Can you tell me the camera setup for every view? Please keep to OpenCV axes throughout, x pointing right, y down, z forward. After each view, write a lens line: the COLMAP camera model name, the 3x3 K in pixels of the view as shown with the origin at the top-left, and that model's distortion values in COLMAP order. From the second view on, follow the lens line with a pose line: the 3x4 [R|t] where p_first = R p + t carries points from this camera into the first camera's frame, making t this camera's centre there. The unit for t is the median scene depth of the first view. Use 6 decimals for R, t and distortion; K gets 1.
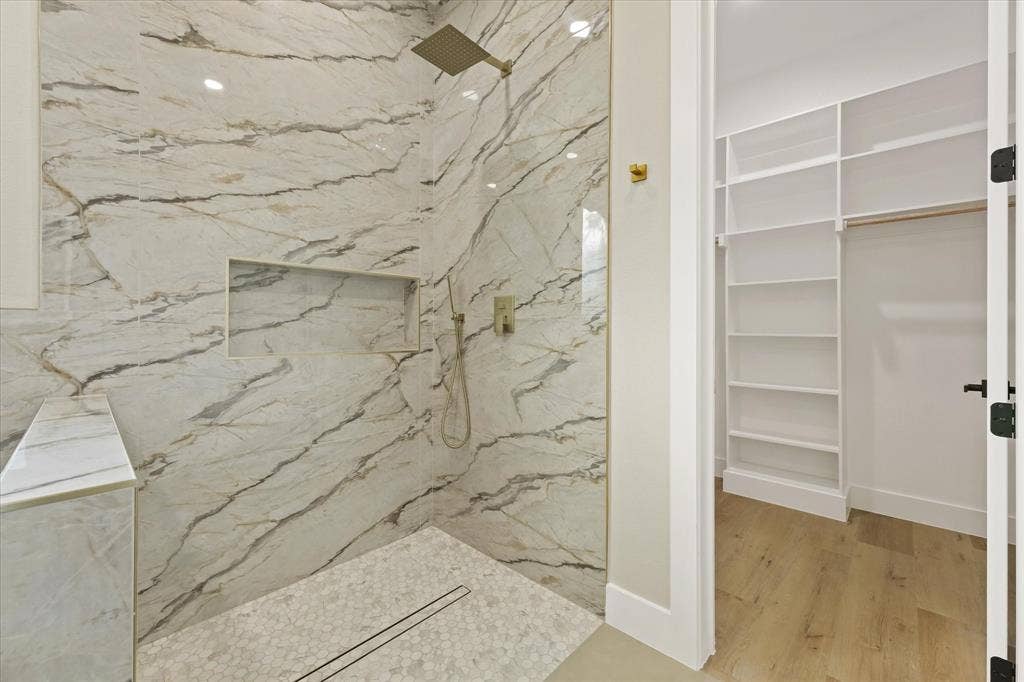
lens RADIAL K [[410.4, 0, 509.3], [0, 410.4, 329.1], [0, 0, 1]] dist [0.011099, -0.003129]
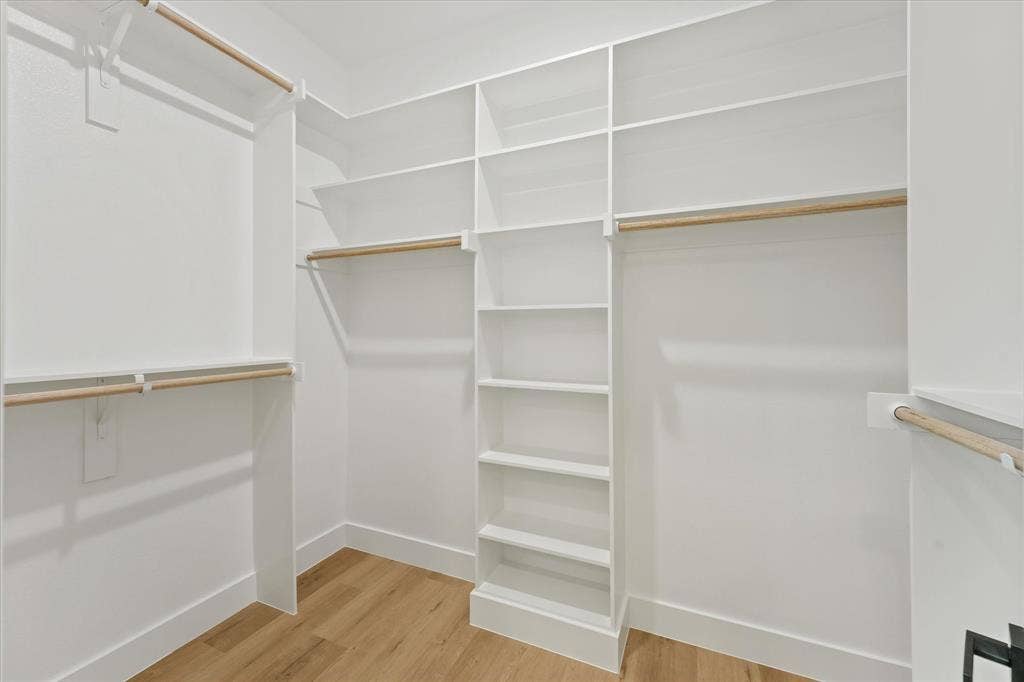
lens RADIAL K [[410.4, 0, 510.2], [0, 410.4, 333.3], [0, 0, 1]] dist [0.011099, -0.003129]
pose [[0.948272, -0.008757, 0.317338, 0.436018], [0.004914, 0.999905, 0.012910, -0.090599], [-0.317421, -0.010683, 0.948225, 0.422031]]
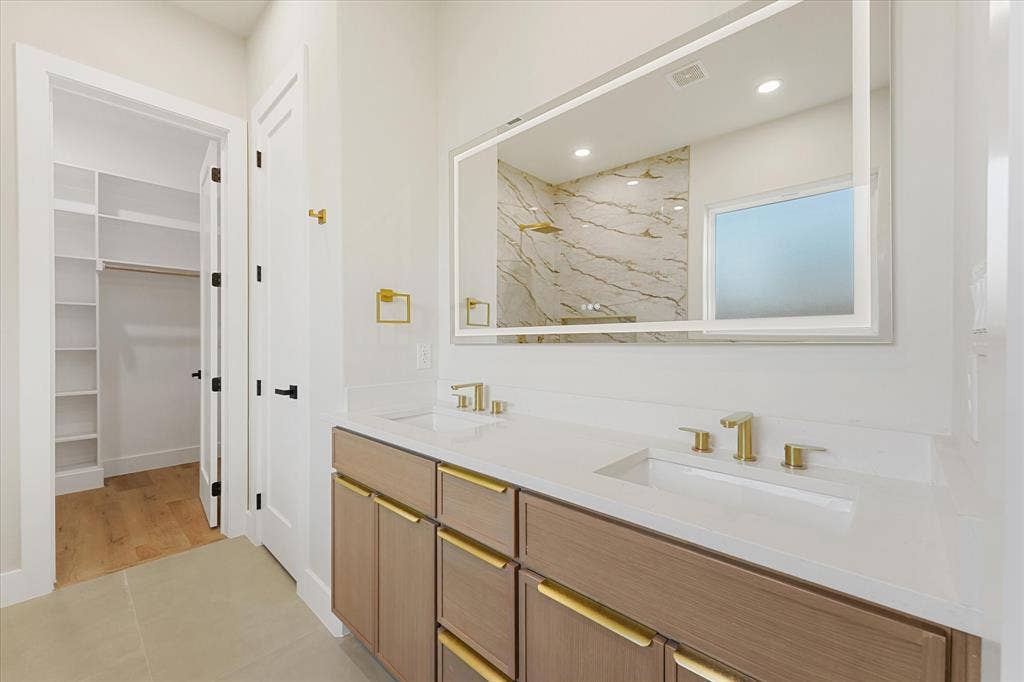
lens RADIAL K [[410.4, 0, 520.2], [0, 410.4, 339.4], [0, 0, 1]] dist [0.011099, -0.003129]
pose [[-0.024759, -0.012768, 0.999612, -0.564772], [-0.009777, 0.999874, 0.012529, -0.043097], [-0.999646, -0.009463, -0.024881, -0.320991]]
